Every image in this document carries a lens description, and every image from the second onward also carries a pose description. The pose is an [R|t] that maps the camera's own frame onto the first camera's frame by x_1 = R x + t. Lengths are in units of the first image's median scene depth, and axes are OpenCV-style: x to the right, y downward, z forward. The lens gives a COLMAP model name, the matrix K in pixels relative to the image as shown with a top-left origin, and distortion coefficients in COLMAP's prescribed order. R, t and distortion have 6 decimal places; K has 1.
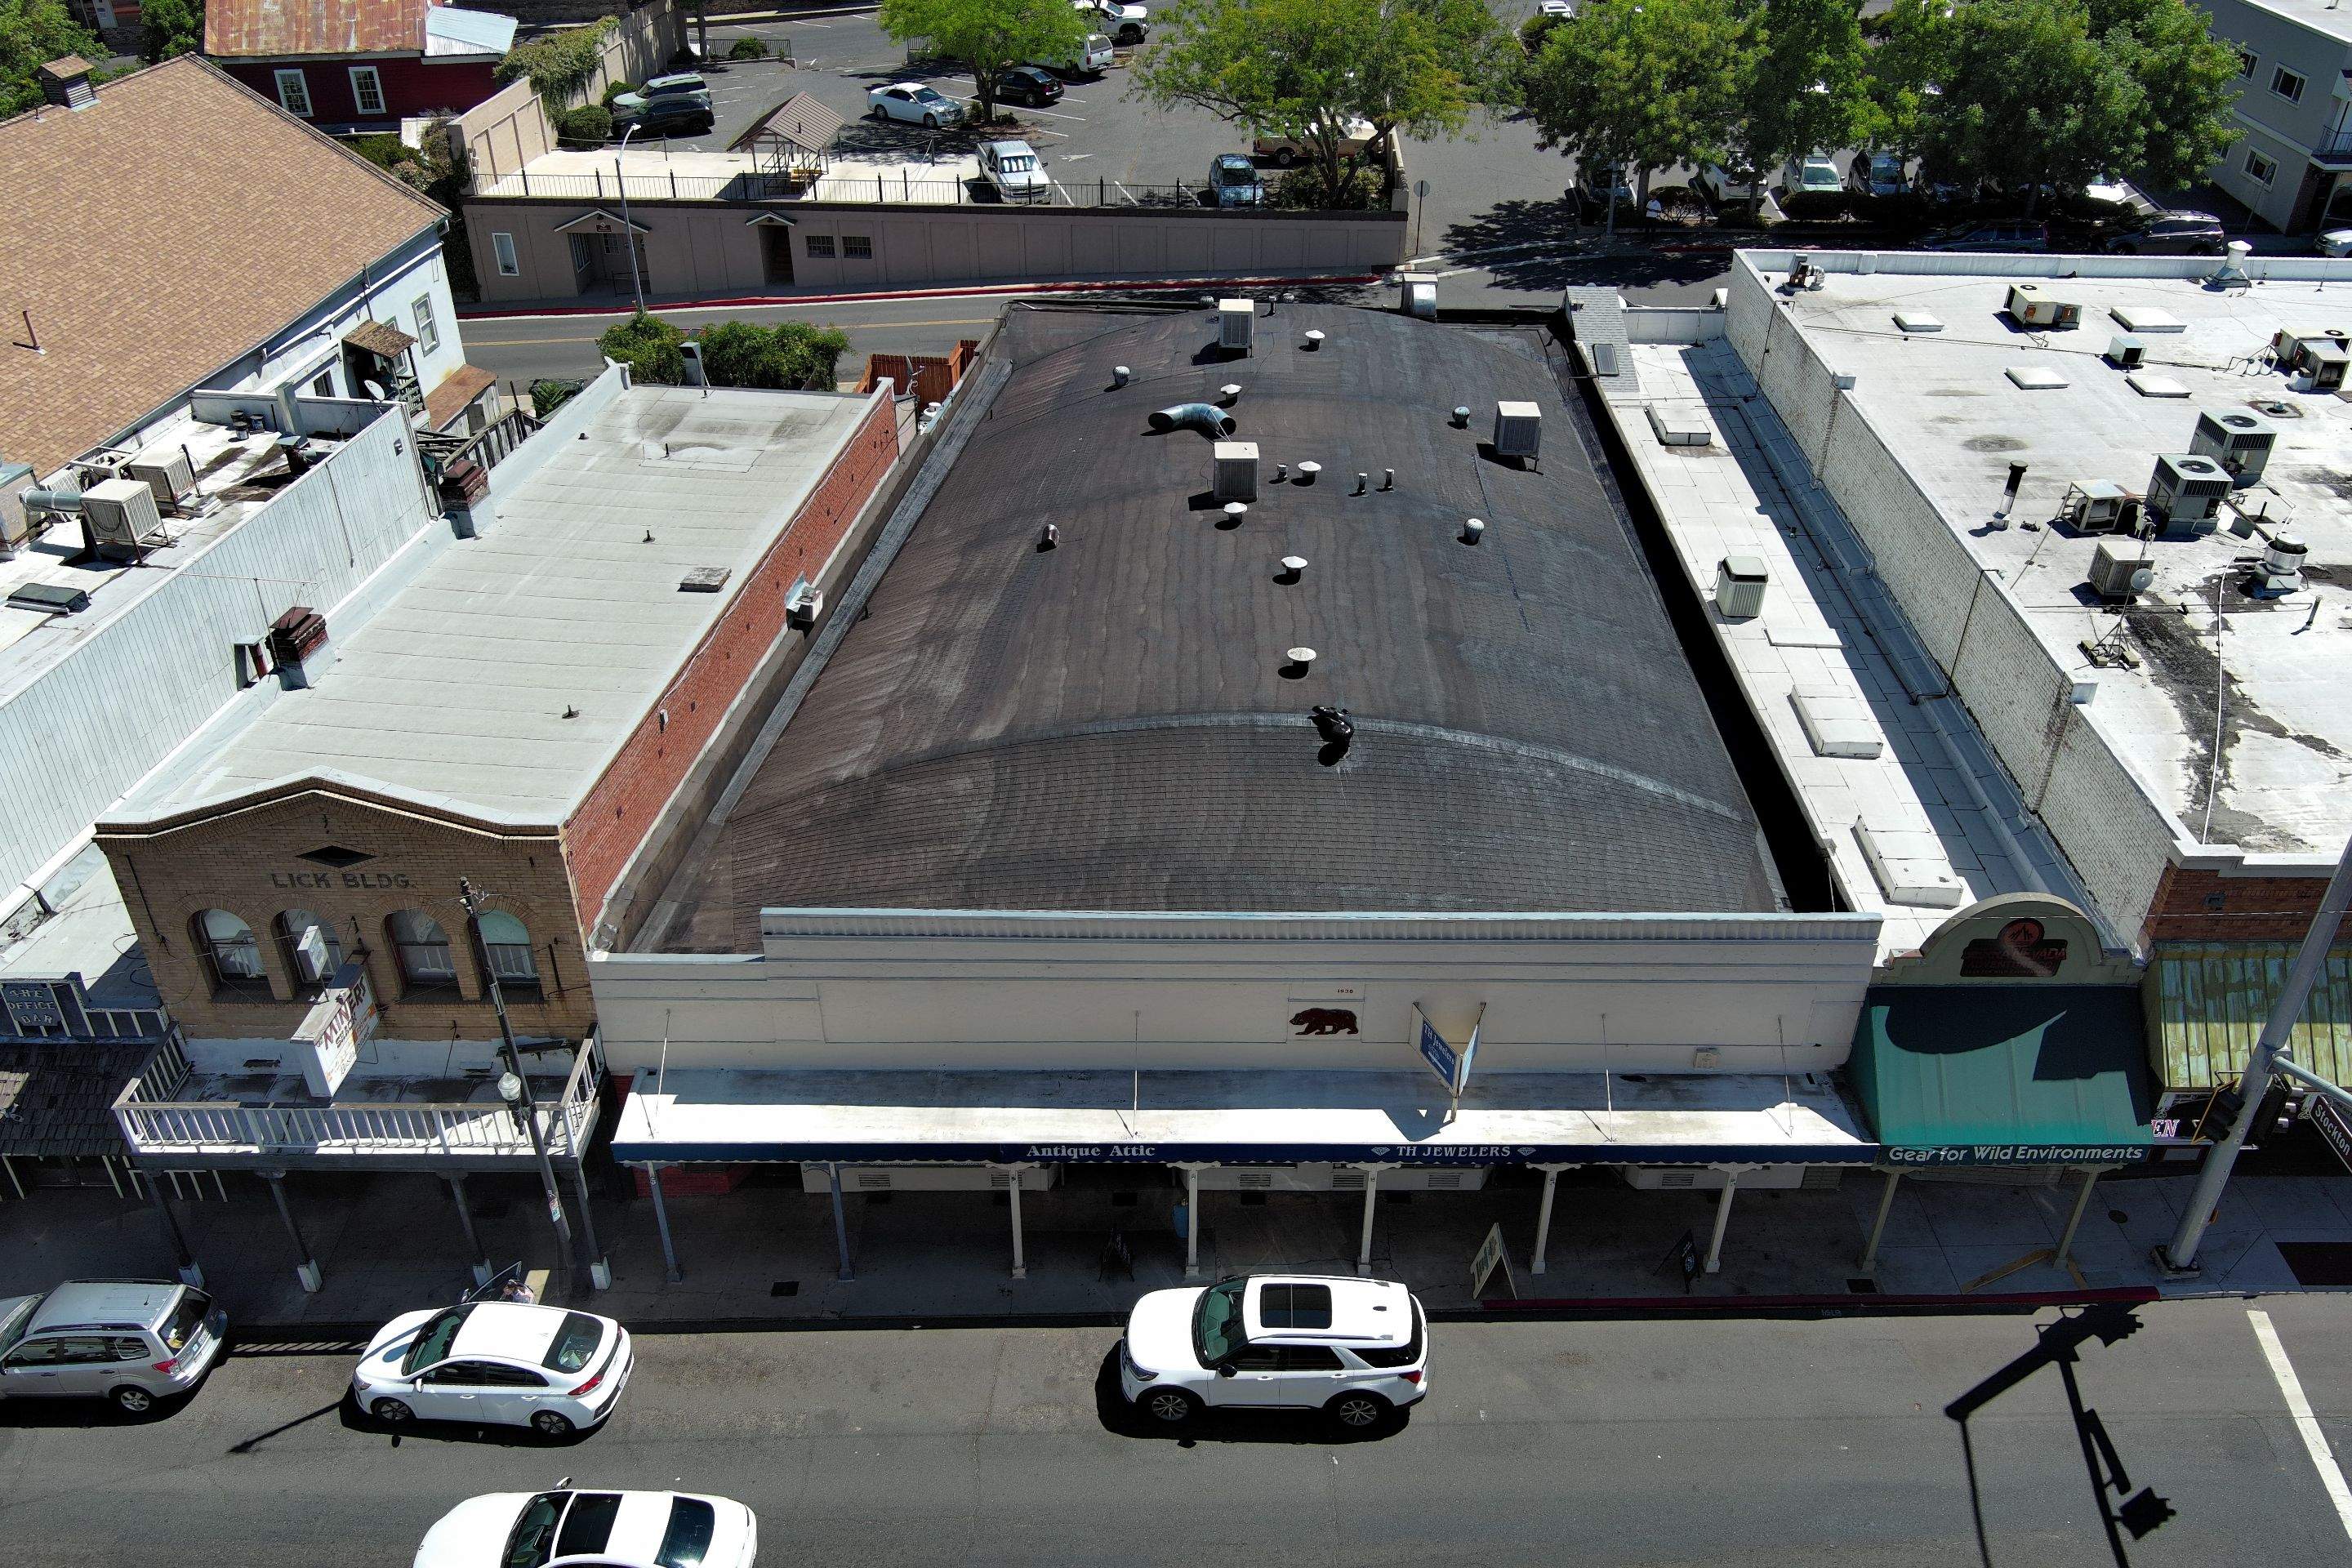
lens RADIAL K [[1811.7, 0, 1174.2], [0, 1811.7, 788.3], [0, 0, 1]] dist [0.042947, -0.085654]
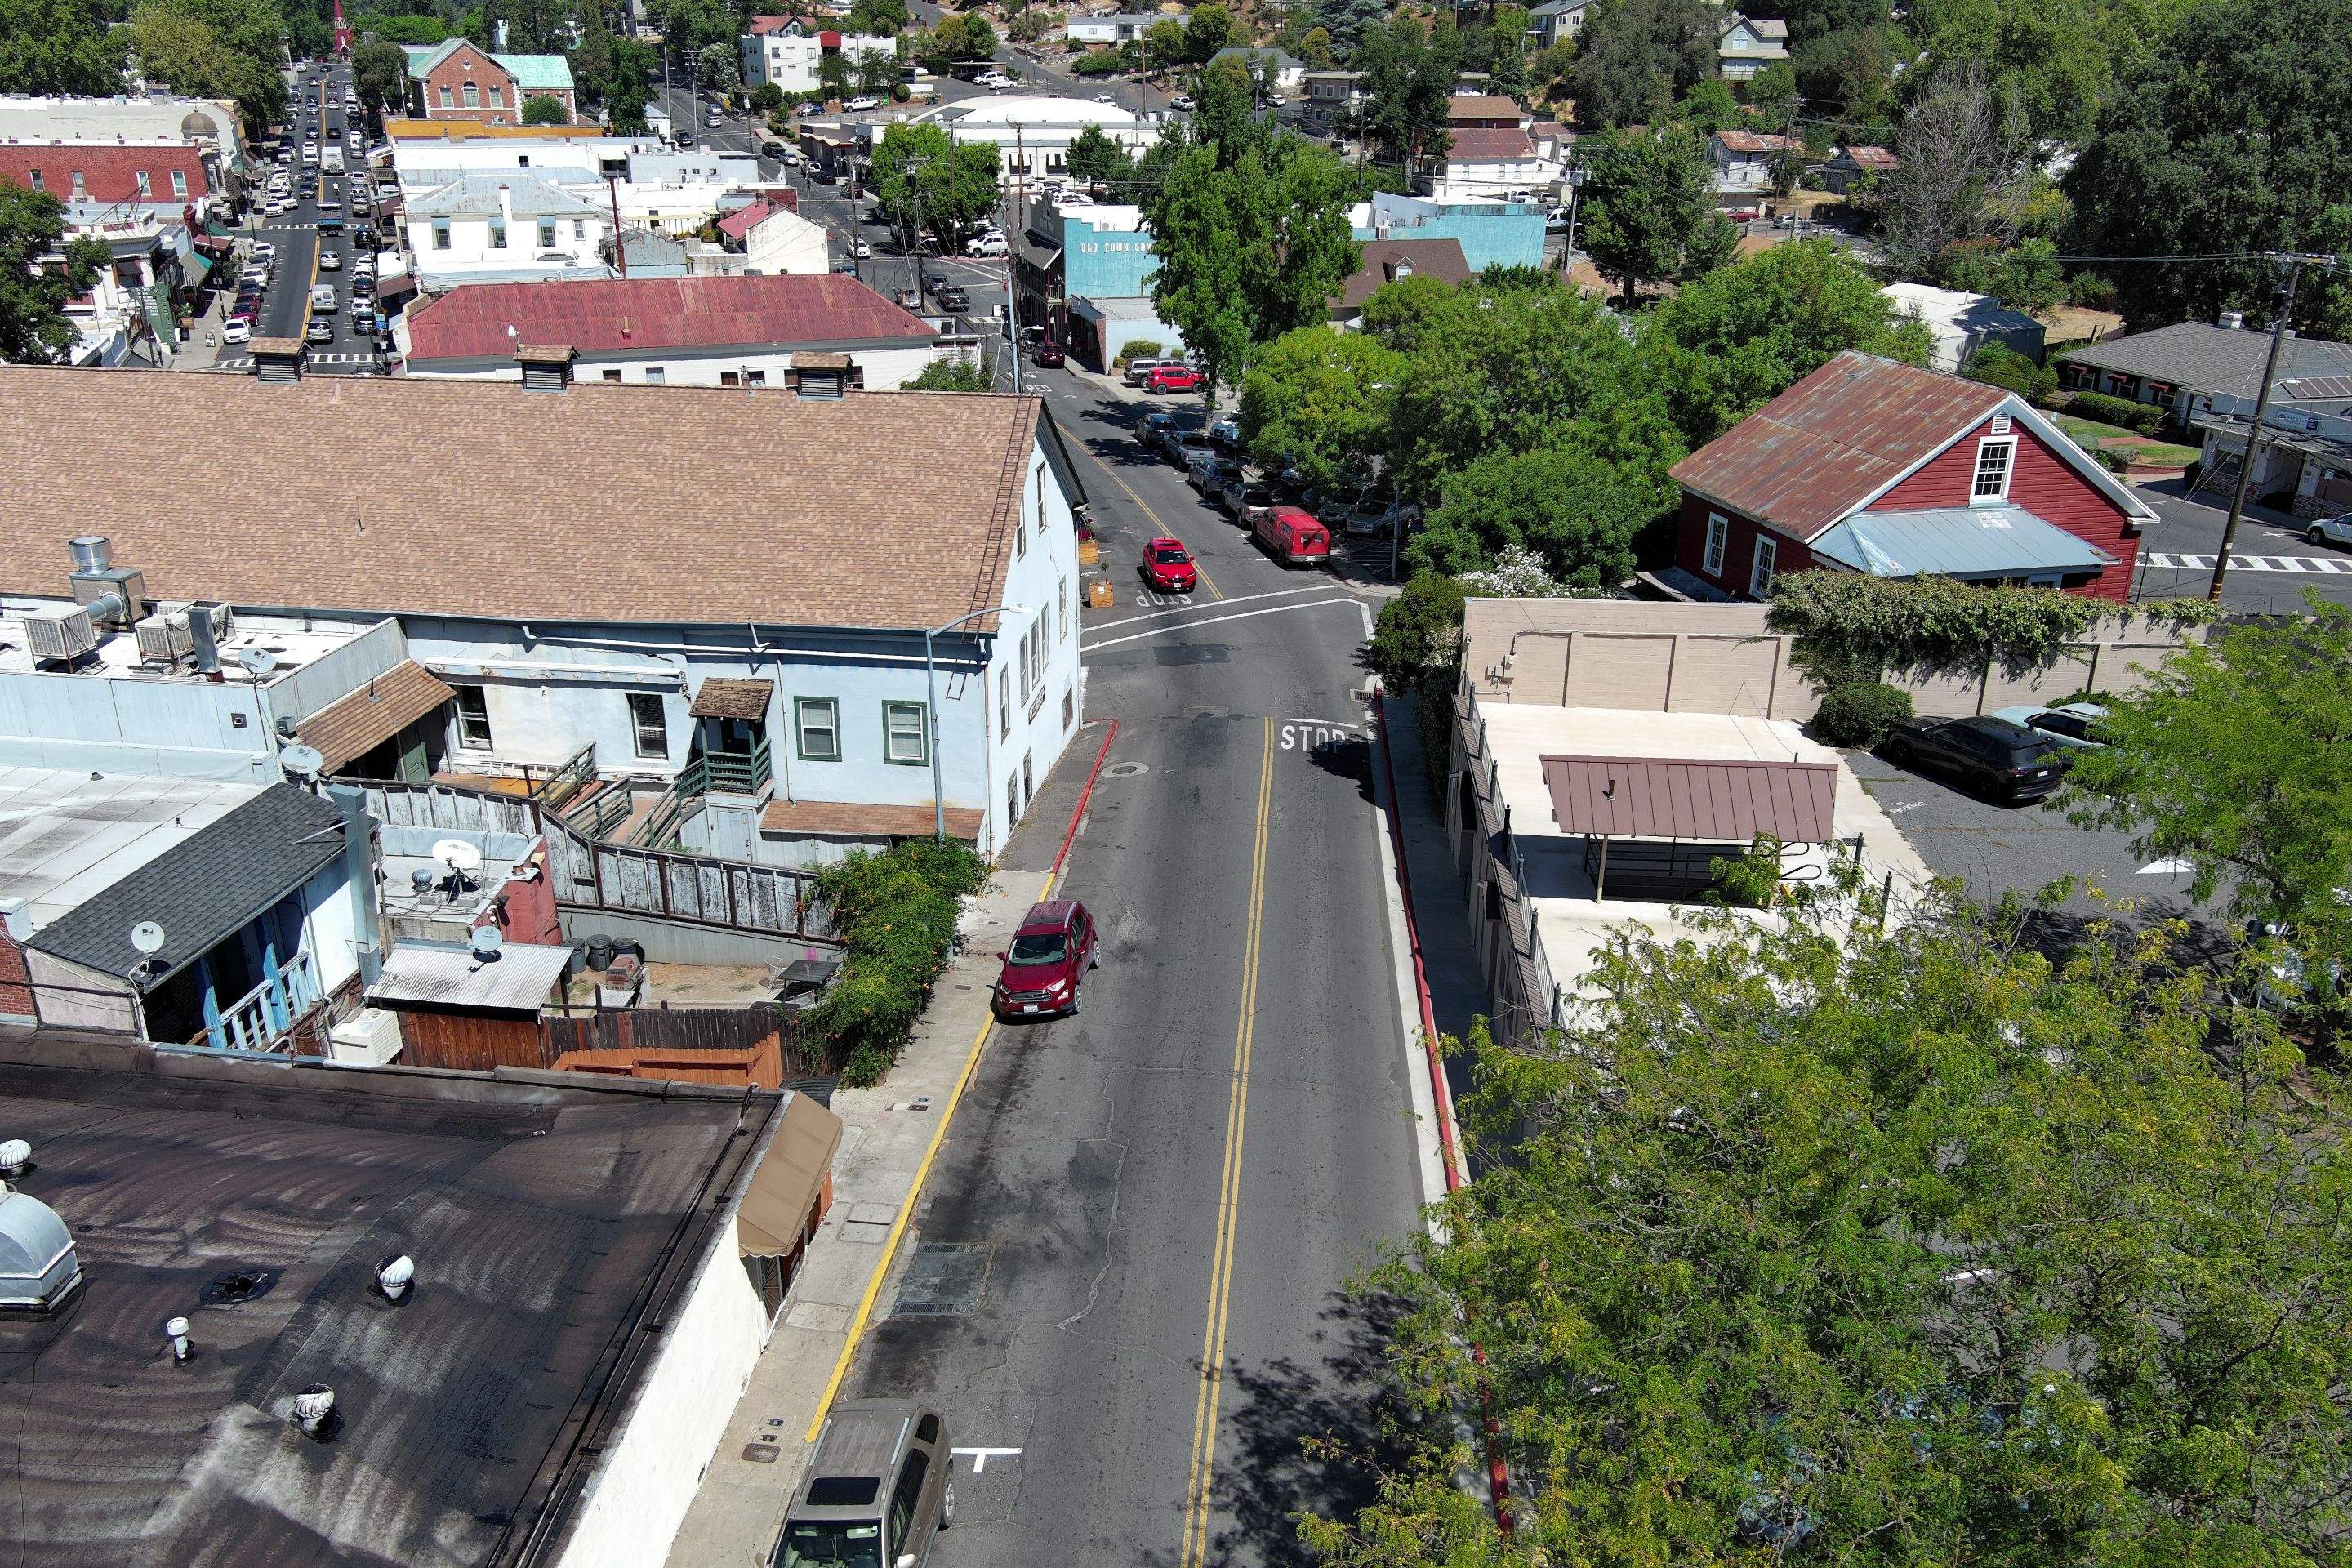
lens RADIAL K [[1822.6, 0, 1168.6], [0, 1822.6, 776.4], [0, 0, 1]] dist [0.009742, -0.005879]
pose [[-0.009391, 0.362754, -0.931838, 0.521761], [-0.553603, 0.774150, 0.306947, -0.833234], [0.832728, 0.518750, 0.193552, 1.436672]]
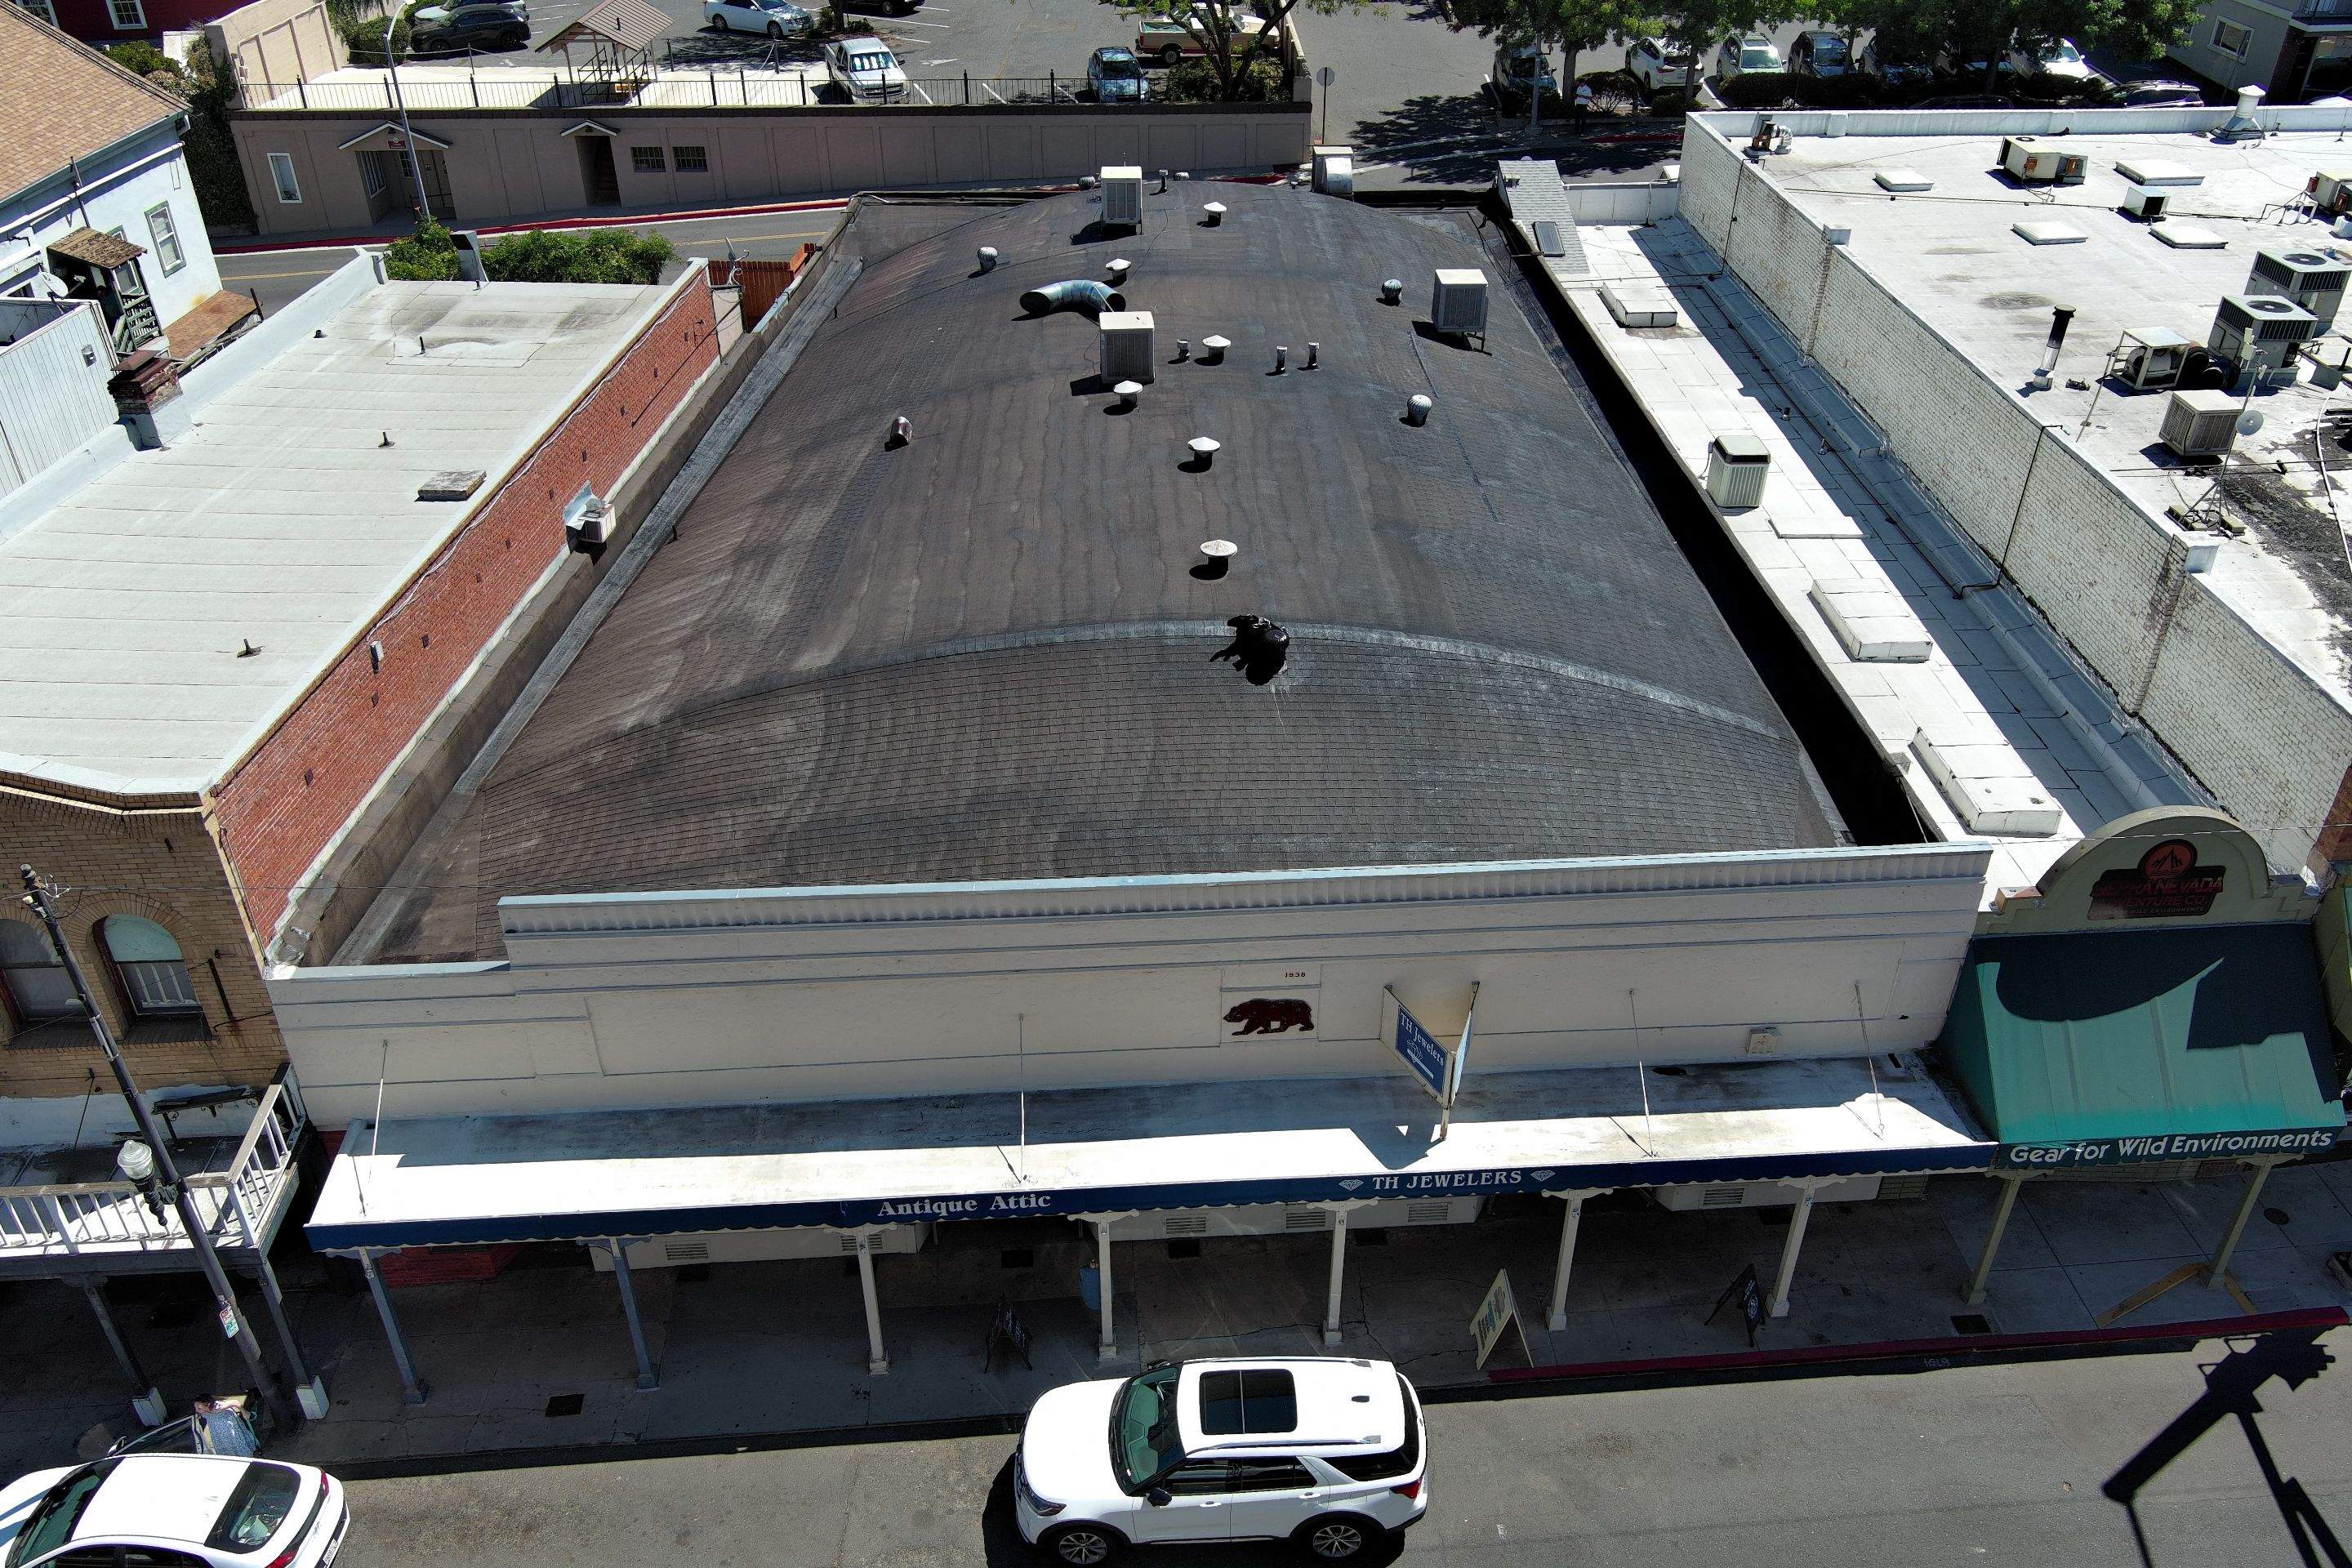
lens RADIAL K [[1811.7, 0, 1174.2], [0, 1811.7, 788.3], [0, 0, 1]] dist [0.042947, -0.085654]
pose [[0.998030, -0.039449, 0.048794, 0.008099], [0.039318, 0.999220, 0.003628, 0.023623], [-0.048899, -0.001702, 0.998802, 0.198339]]
